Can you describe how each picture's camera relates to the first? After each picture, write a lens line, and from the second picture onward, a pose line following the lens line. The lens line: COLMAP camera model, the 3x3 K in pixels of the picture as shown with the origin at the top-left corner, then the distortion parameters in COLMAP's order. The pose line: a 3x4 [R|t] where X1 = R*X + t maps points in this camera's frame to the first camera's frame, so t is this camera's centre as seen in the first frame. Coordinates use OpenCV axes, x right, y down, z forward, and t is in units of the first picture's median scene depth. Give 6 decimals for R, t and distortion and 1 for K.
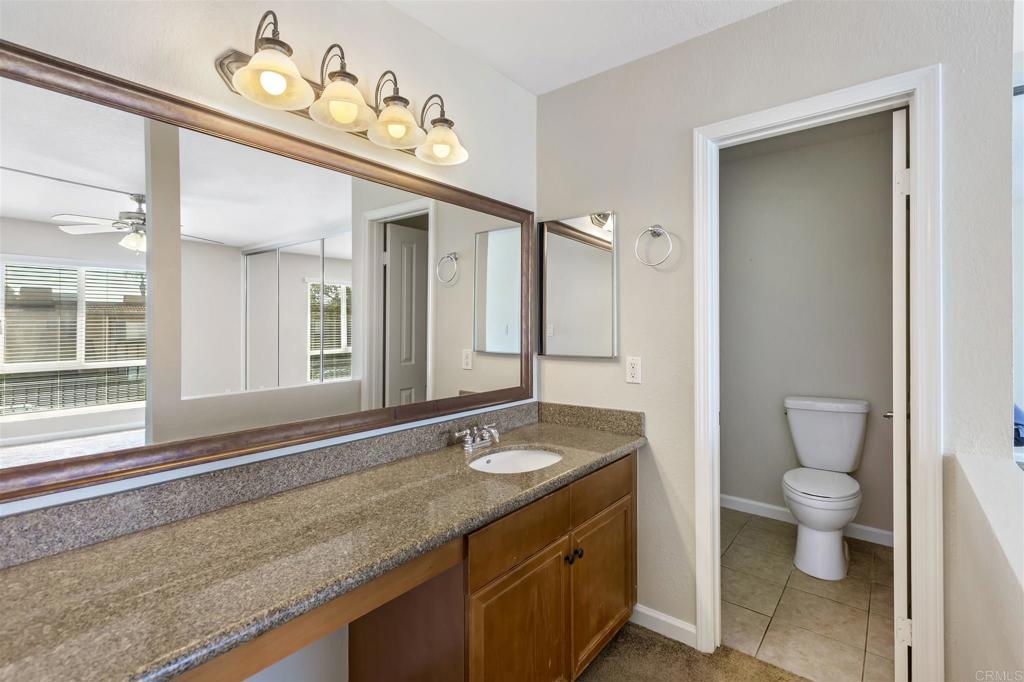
lens RADIAL K [[474.1, 0, 513.4], [0, 474.1, 325.4], [0, 0, 1]] dist [-0.001233, -0.001117]
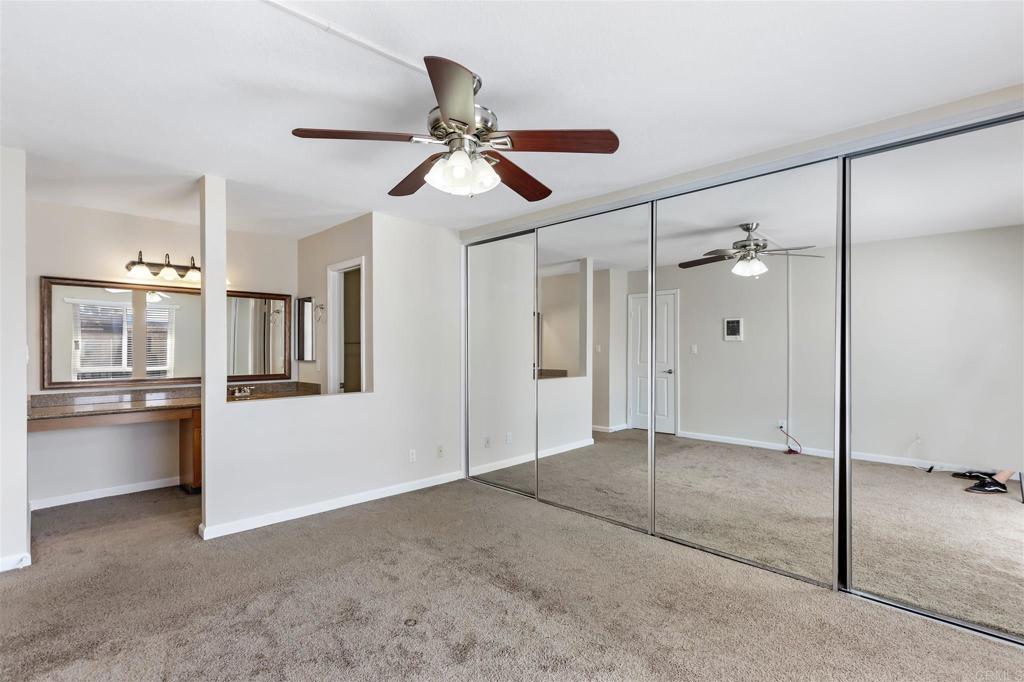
lens RADIAL K [[473.5, 0, 515.6], [0, 473.5, 346.1], [0, 0, 1]] dist [-0.003257, -0.000226]
pose [[0.995593, 0.003878, -0.093701, 1.581572], [-0.003445, 0.999983, 0.004775, -0.019458], [0.093718, -0.004431, 0.995589, -1.341231]]
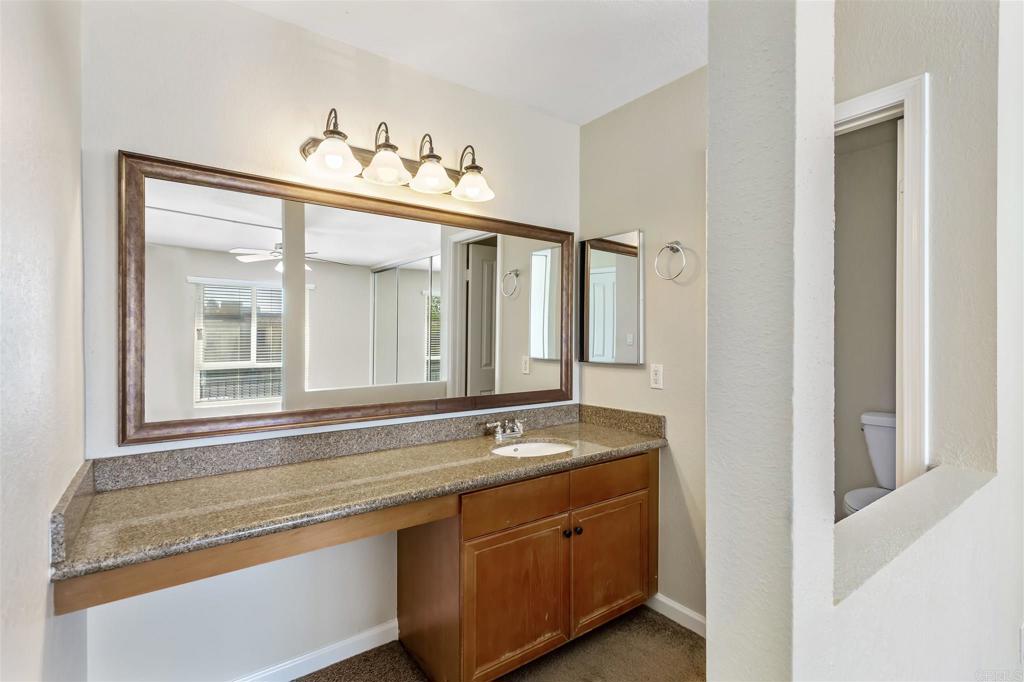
lens RADIAL K [[482.0, 0, 515.0], [0, 482.0, 336.4], [0, 0, 1]] dist [-0.000273, 0.000291]
pose [[0.965596, 0.004724, -0.260005, 0.251794], [-0.003392, 0.999979, 0.005571, -0.002478], [0.260026, -0.004497, 0.965591, -0.156865]]
